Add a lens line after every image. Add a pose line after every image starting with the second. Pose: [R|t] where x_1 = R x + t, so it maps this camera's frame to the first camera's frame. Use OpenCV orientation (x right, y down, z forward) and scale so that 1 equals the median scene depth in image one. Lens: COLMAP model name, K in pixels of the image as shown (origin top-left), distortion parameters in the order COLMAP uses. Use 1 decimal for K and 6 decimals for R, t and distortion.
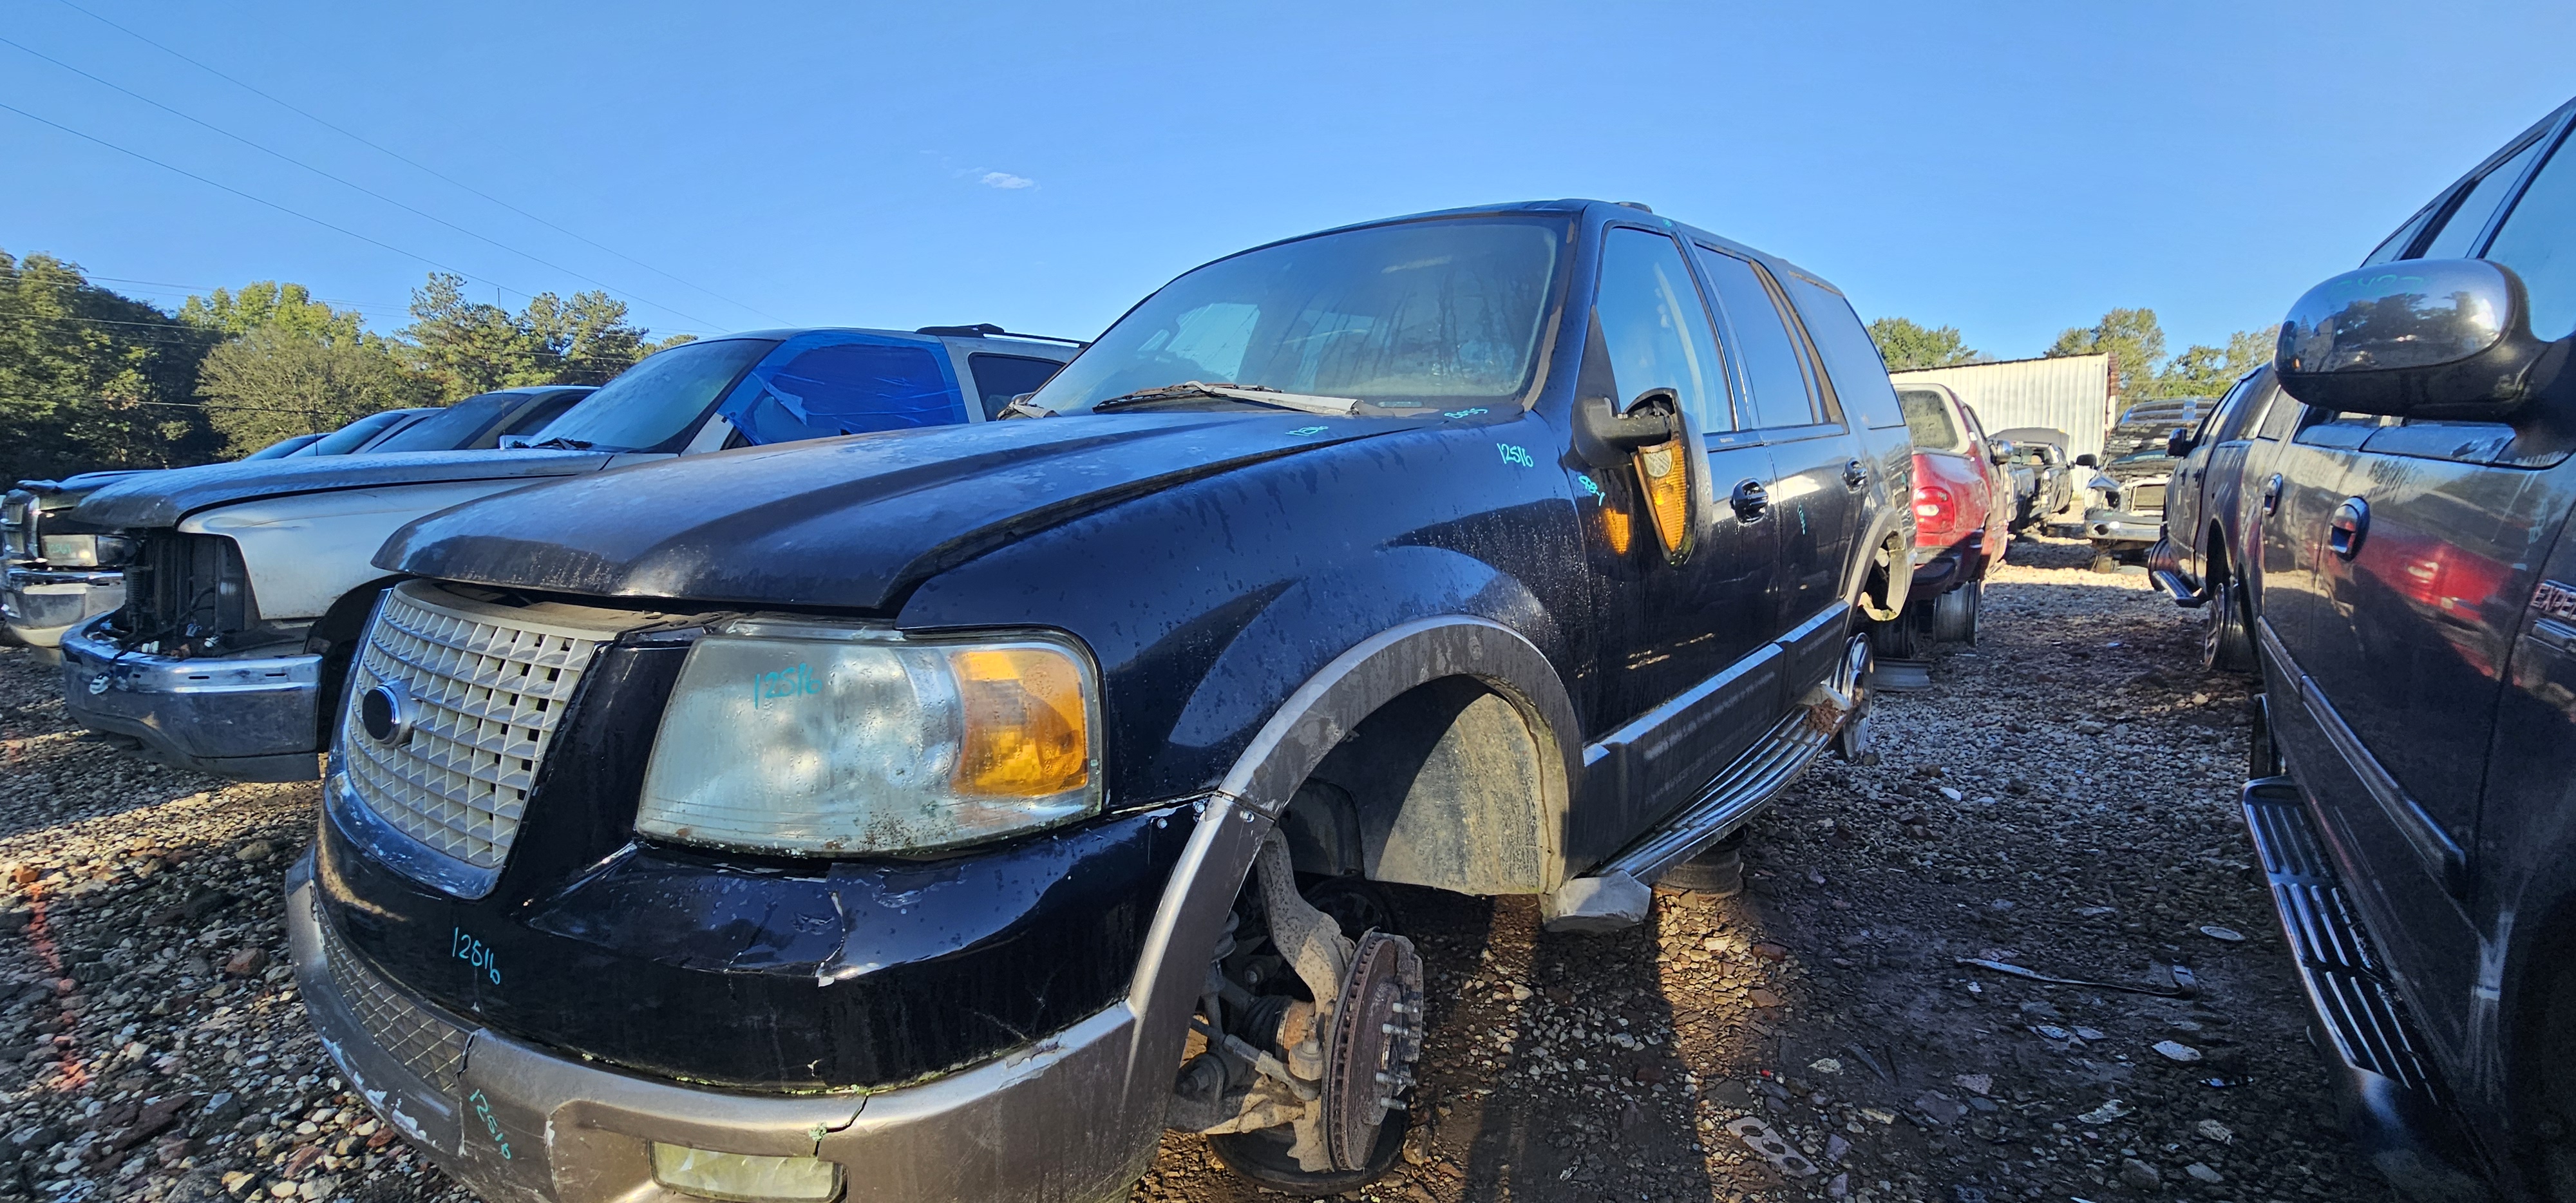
lens RADIAL K [[1075.9, 0, 1289.0], [0, 1075.9, 599.7], [0, 0, 1]] dist [-0.002269, 0.000039]
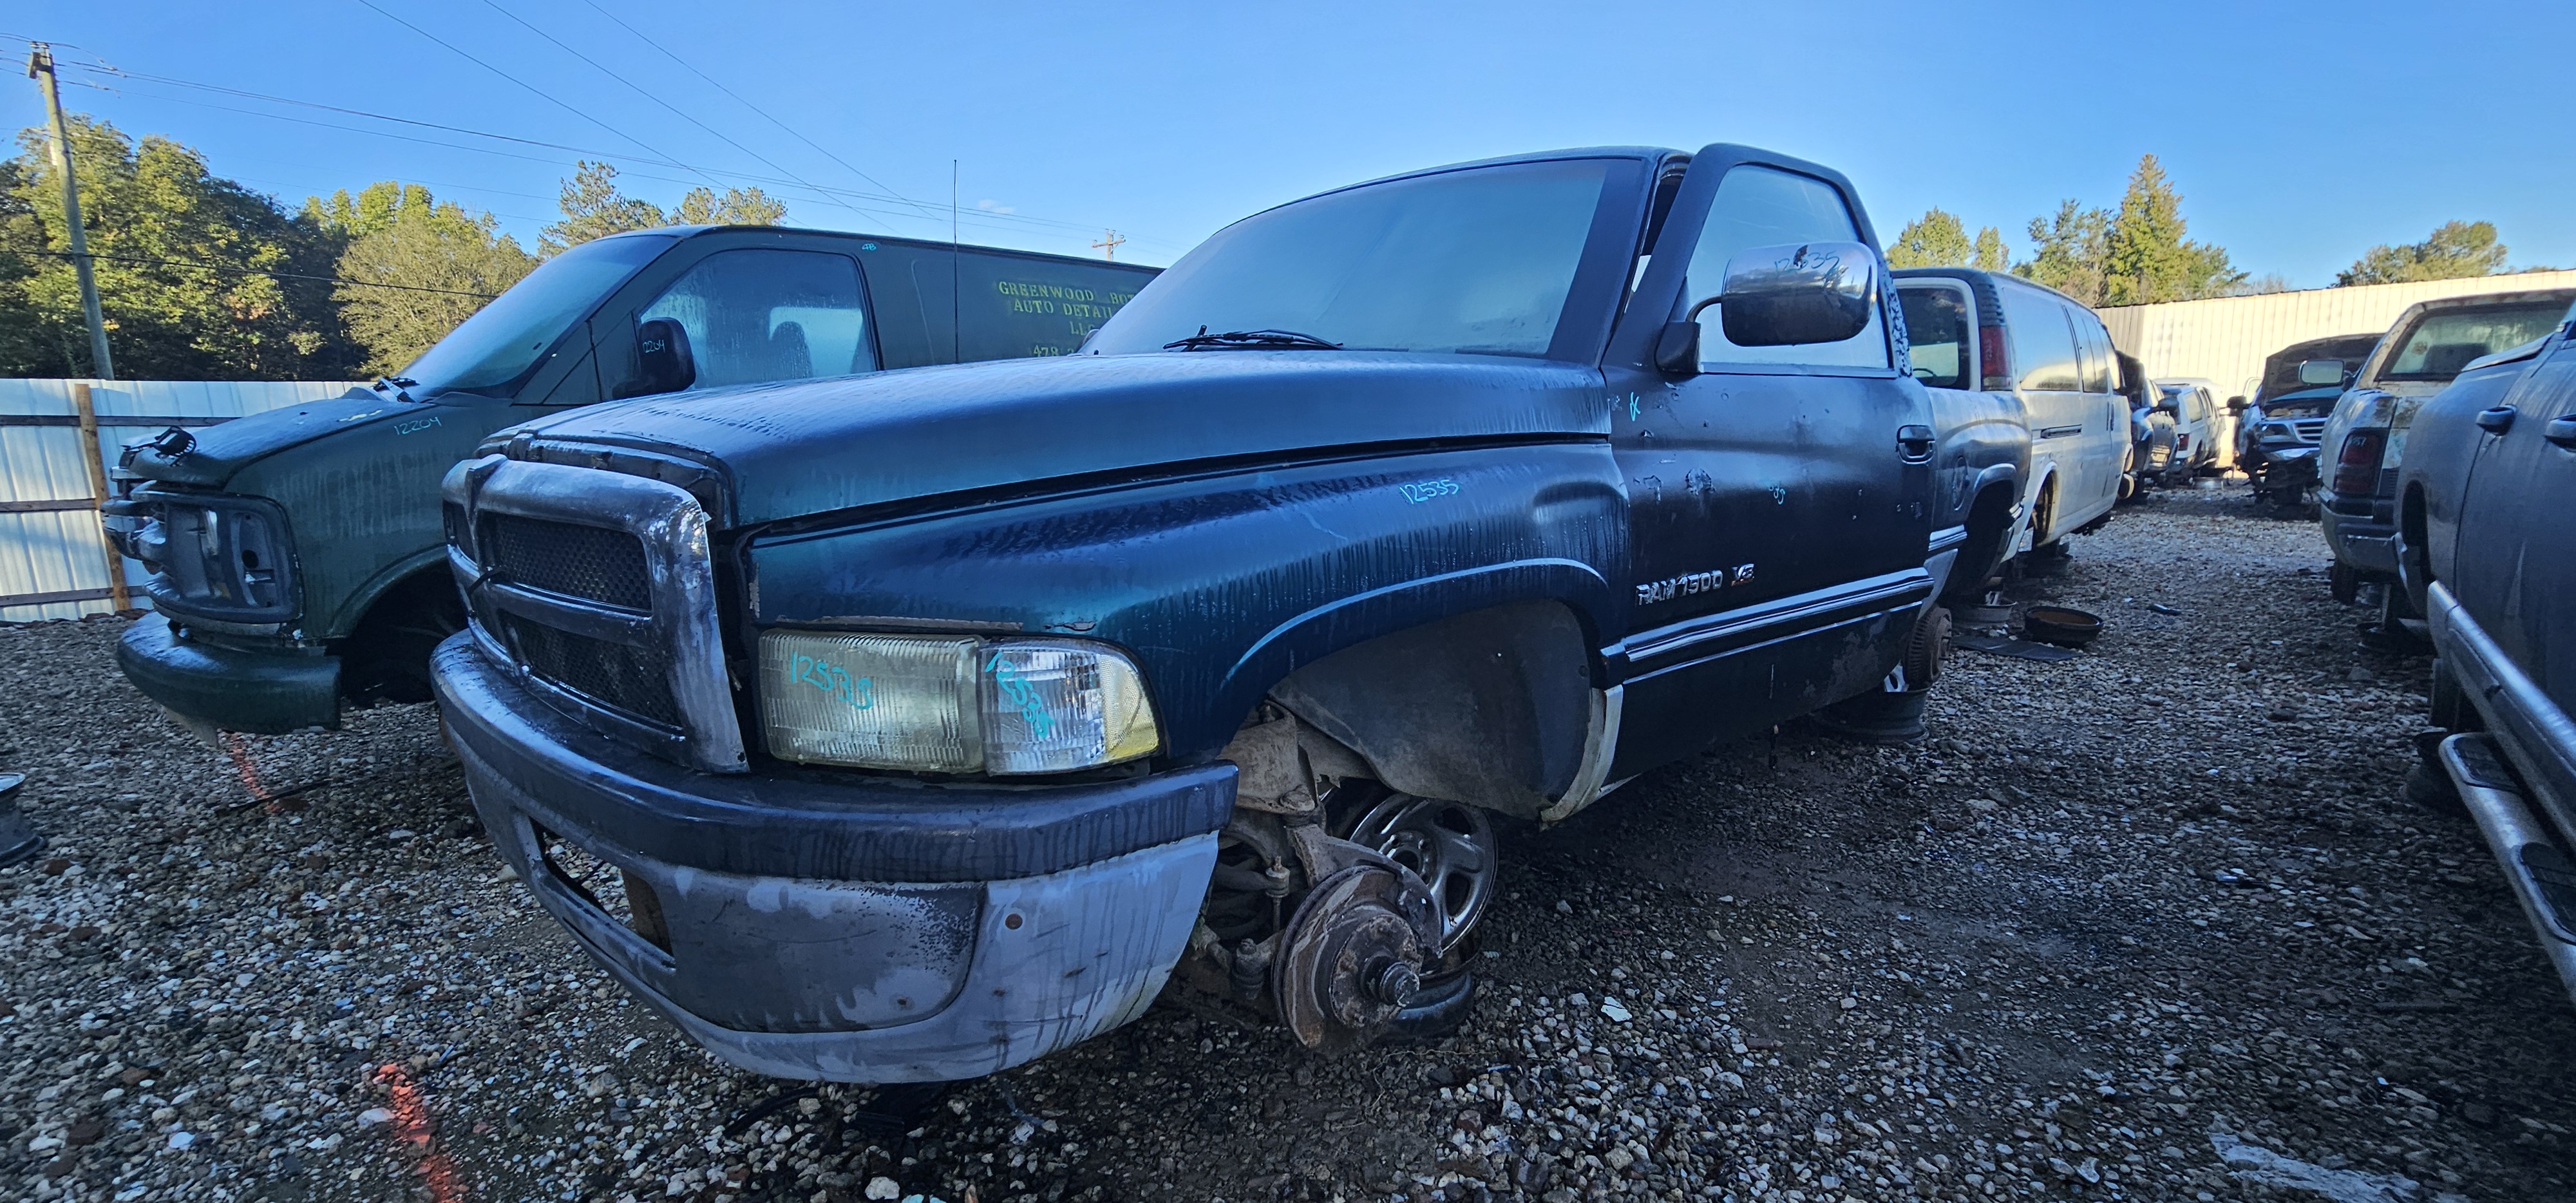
lens RADIAL K [[1068.1, 0, 1277.9], [0, 1068.1, 606.3], [0, 0, 1]] dist [-0.002598, 0.000317]
pose [[0.998431, 0.020065, -0.052278, -0.188374], [-0.016610, 0.997701, 0.065705, -0.010428], [0.053476, -0.064734, 0.996469, 0.149885]]
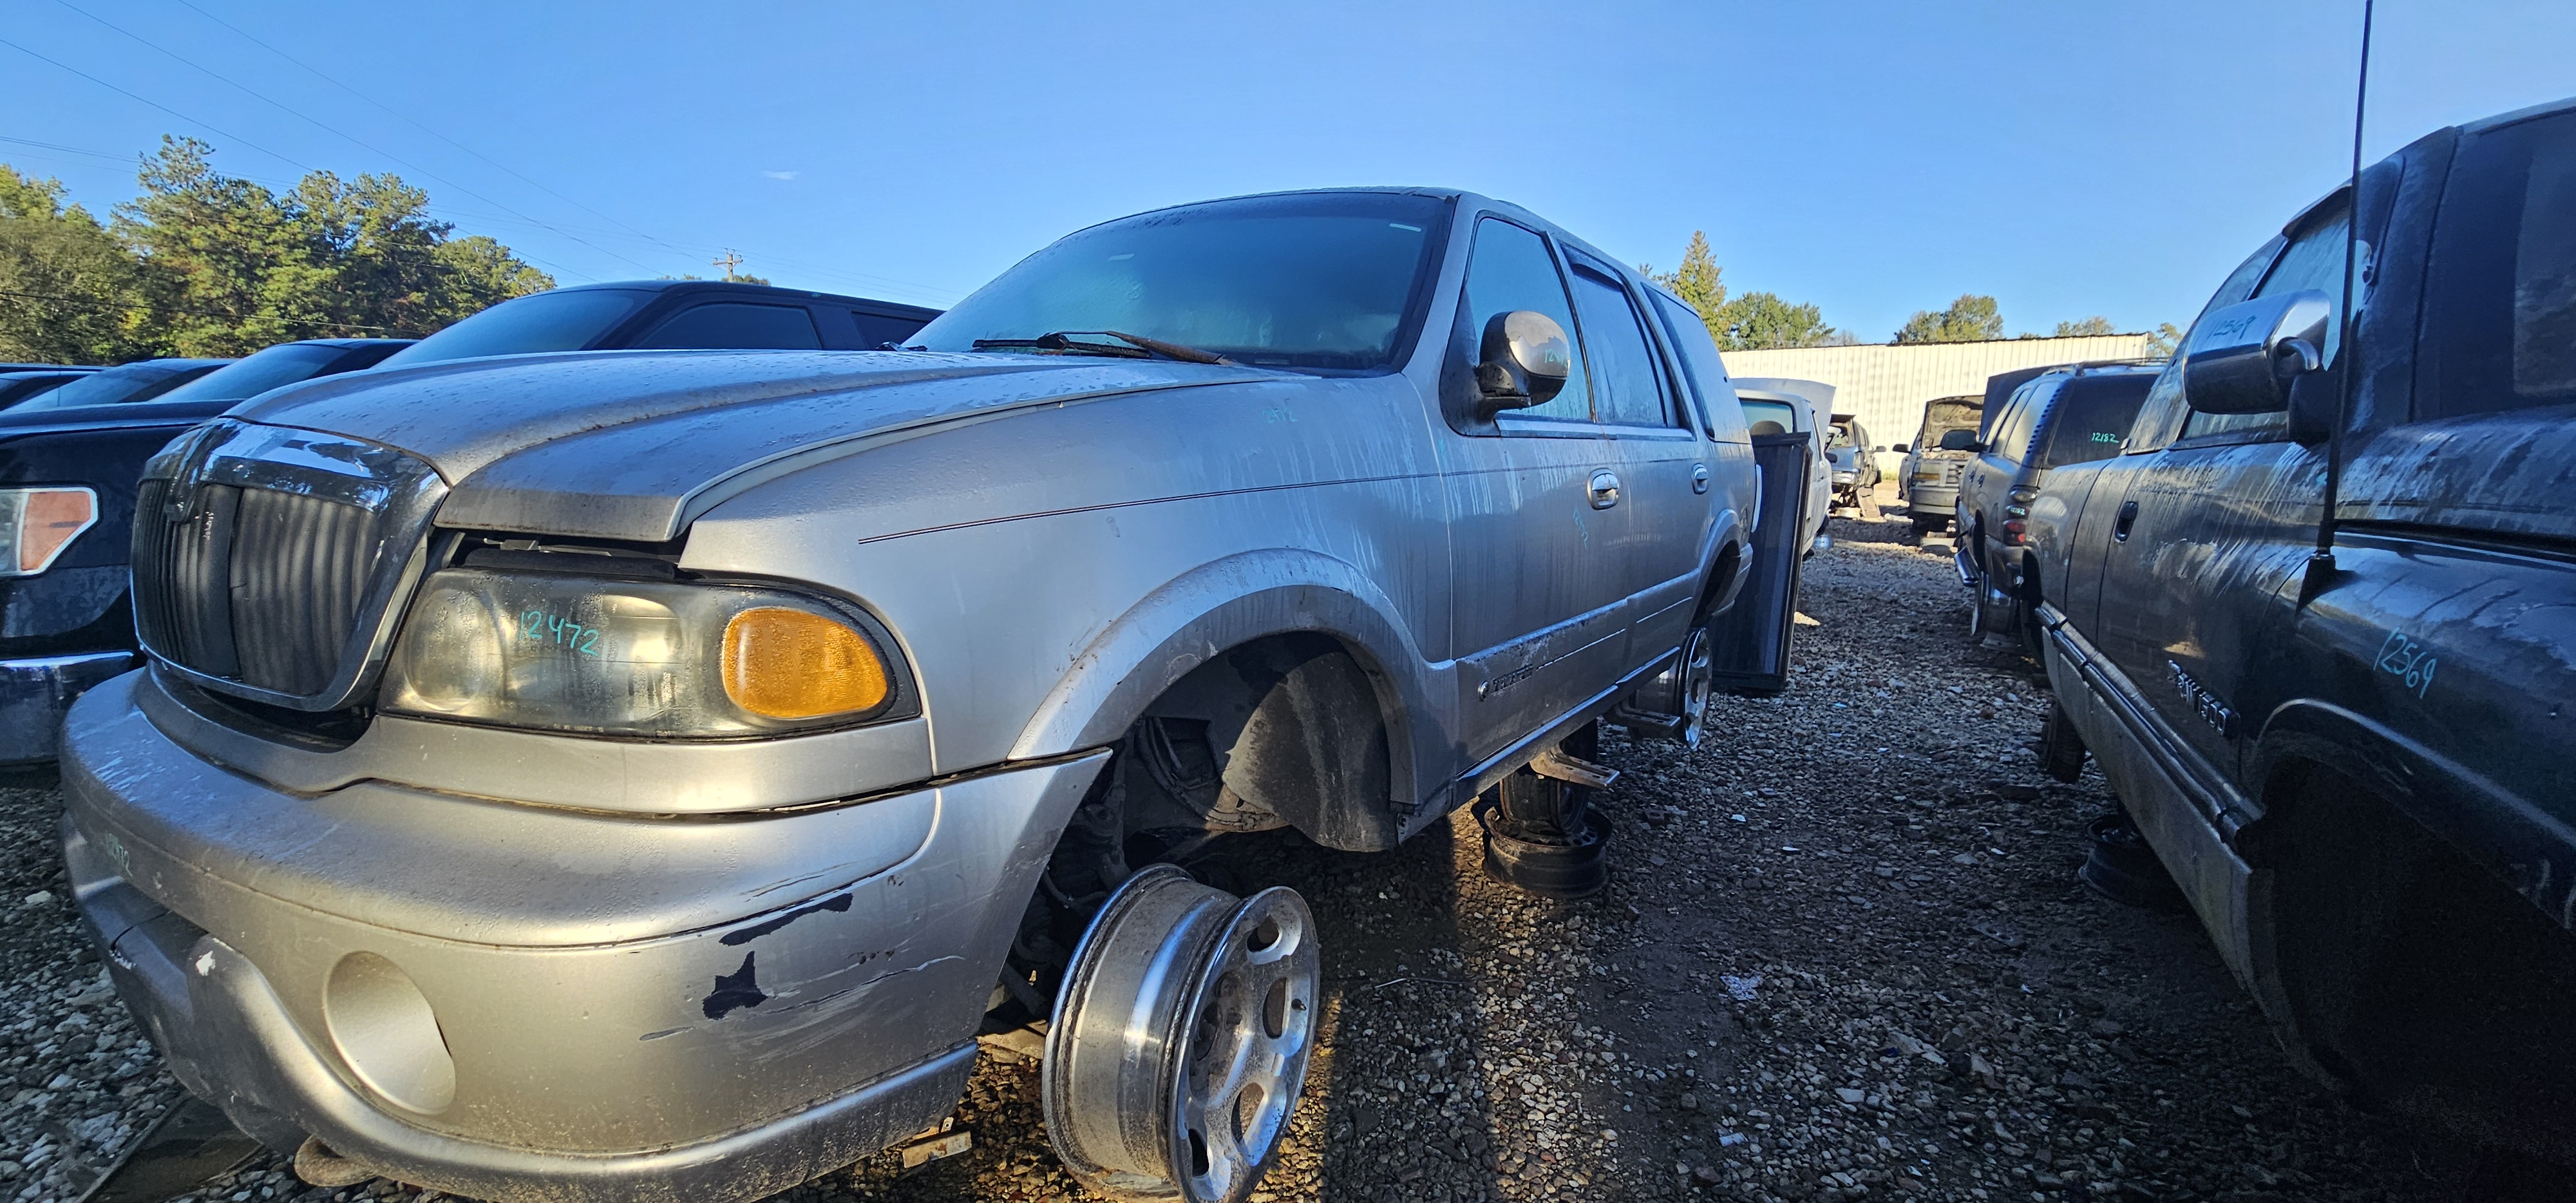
lens RADIAL K [[1071.6, 0, 1283.6], [0, 1071.6, 605.1], [0, 0, 1]] dist [-0.000797, -0.000418]
pose [[0.988932, 0.012020, 0.147883, -0.083679], [-0.019477, 0.998605, 0.049083, -0.006482], [-0.147087, -0.051420, 0.987786, 0.064063]]
